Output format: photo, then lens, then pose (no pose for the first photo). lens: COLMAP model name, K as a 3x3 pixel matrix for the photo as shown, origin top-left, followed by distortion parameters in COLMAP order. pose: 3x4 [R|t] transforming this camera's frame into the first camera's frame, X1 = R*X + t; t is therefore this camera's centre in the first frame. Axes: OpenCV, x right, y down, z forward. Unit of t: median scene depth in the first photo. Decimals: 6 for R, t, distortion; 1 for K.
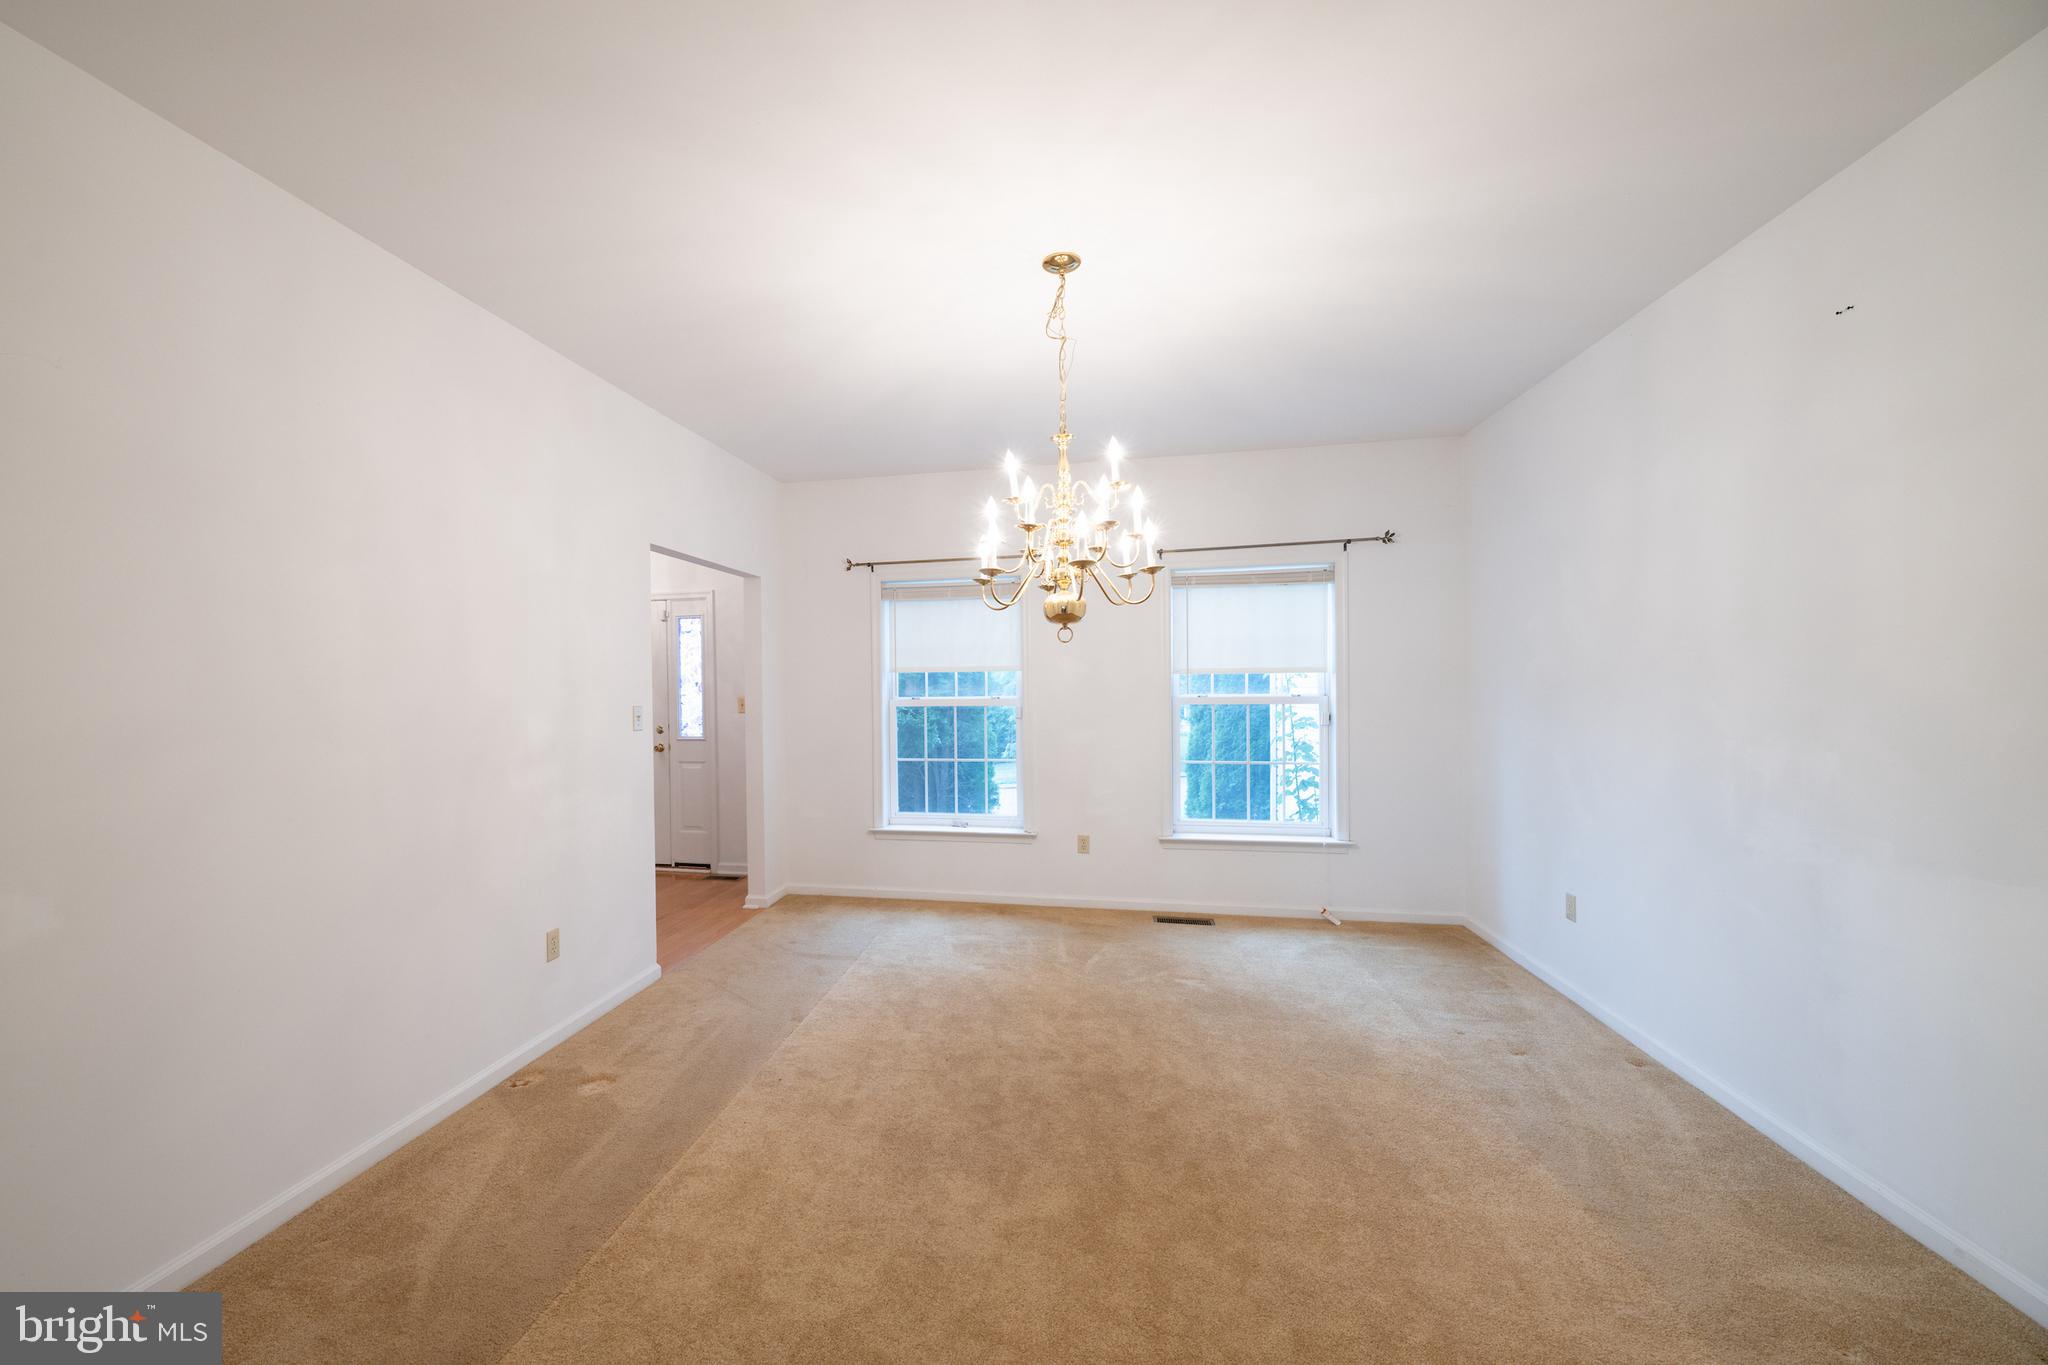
lens RADIAL K [[803.4, 0, 936.7], [0, 803.4, 692.5], [0, 0, 1]] dist [0.000170, 0.000122]
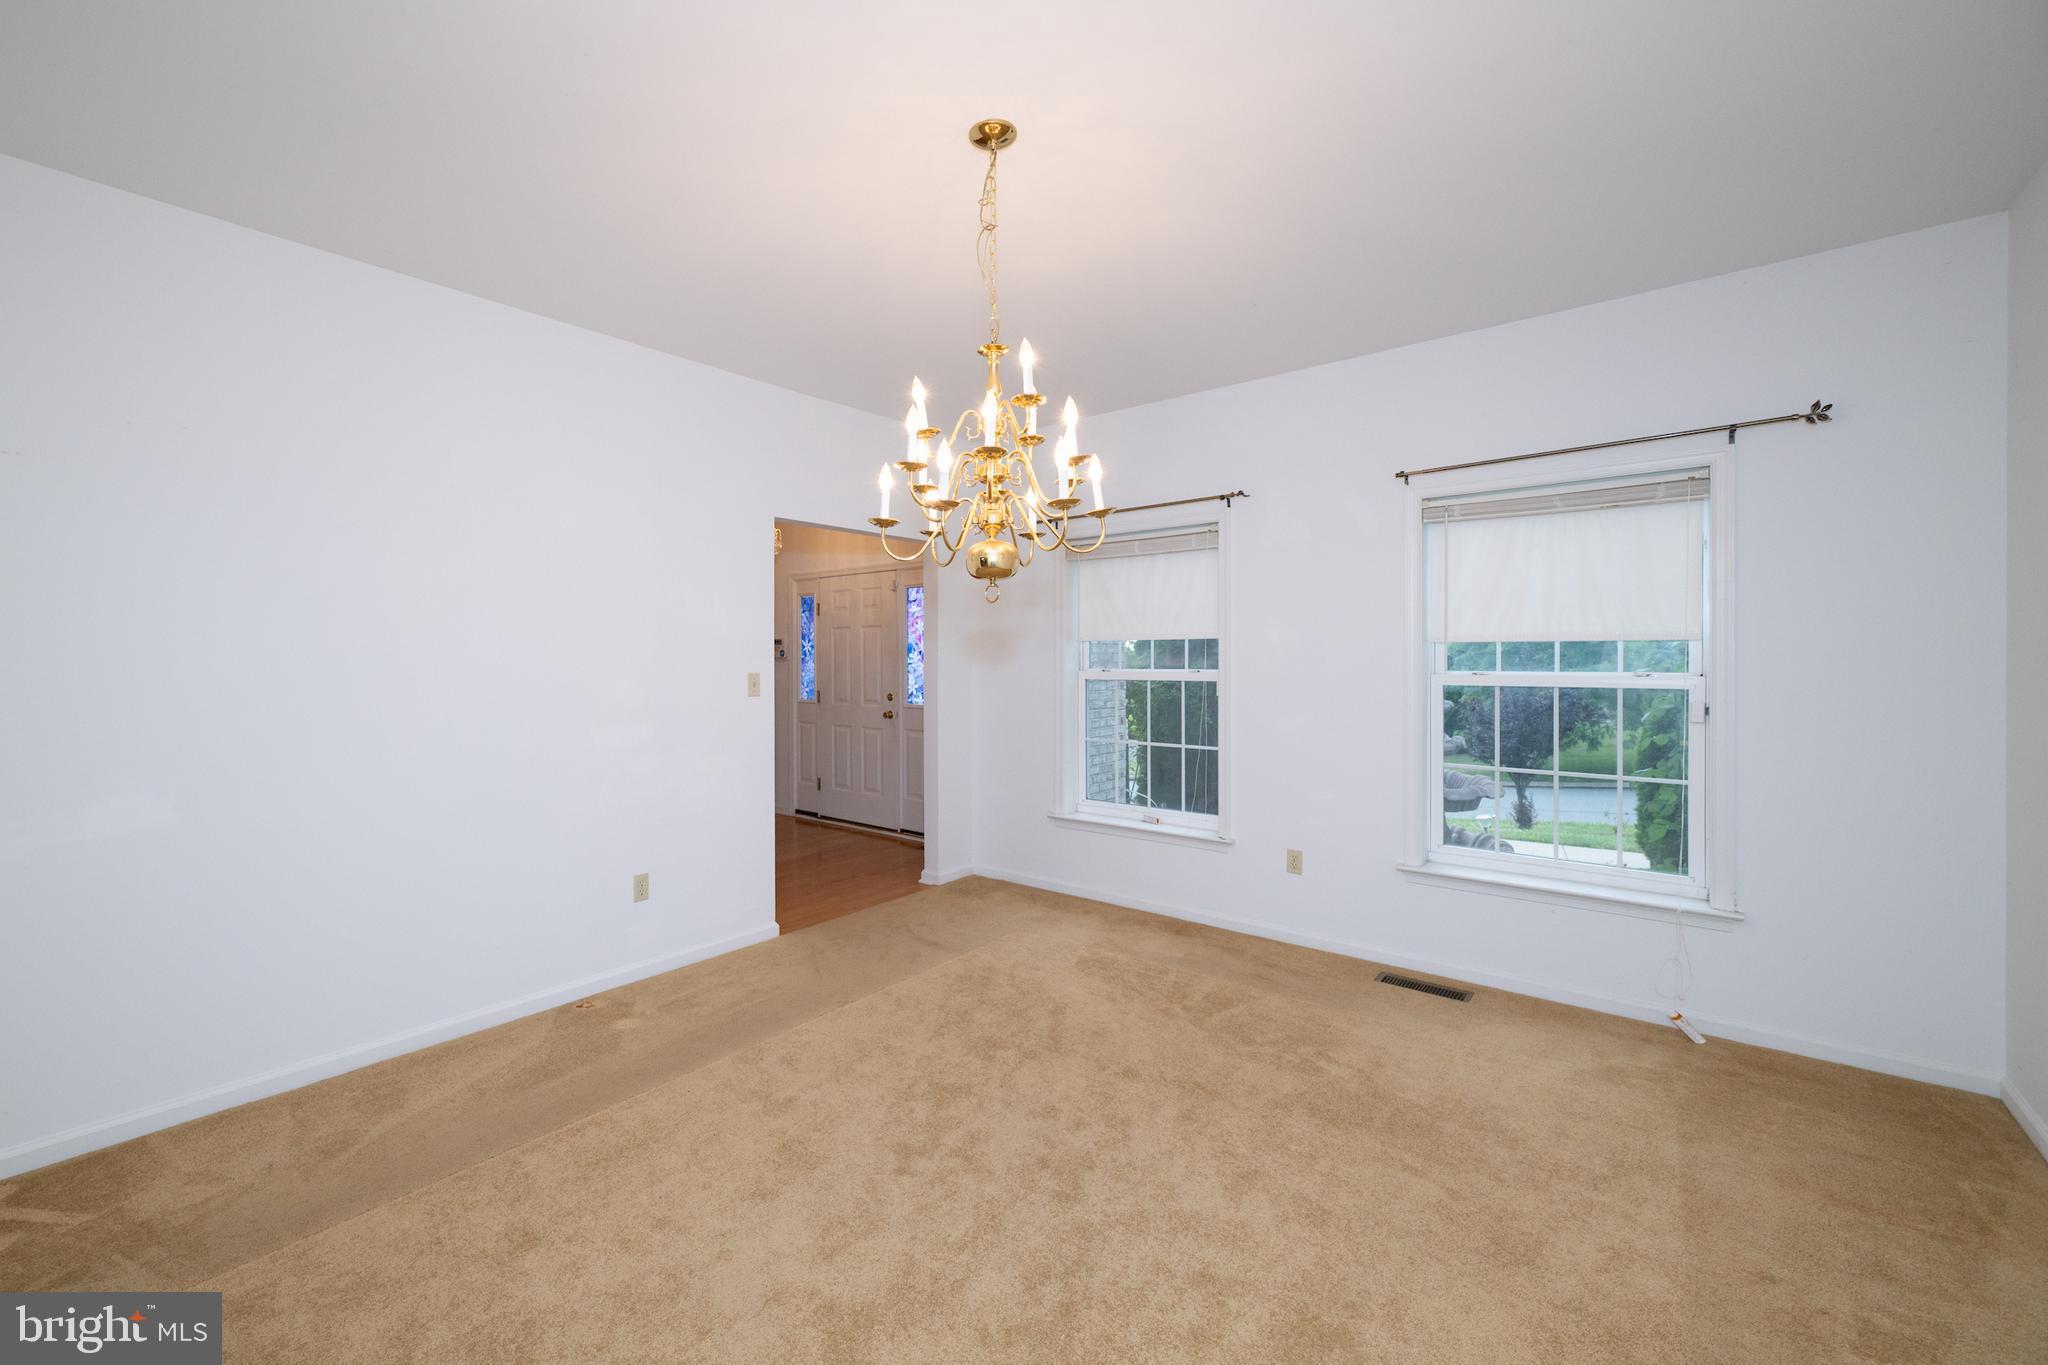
lens RADIAL K [[830.5, 0, 920.1], [0, 830.5, 659.2], [0, 0, 1]] dist [0.002193, 0.000399]
pose [[0.869290, 0.009728, -0.494207, 0.314086], [-0.011519, 0.999933, -0.000580, -0.002635], [0.494169, 0.006197, 0.869344, 0.146455]]
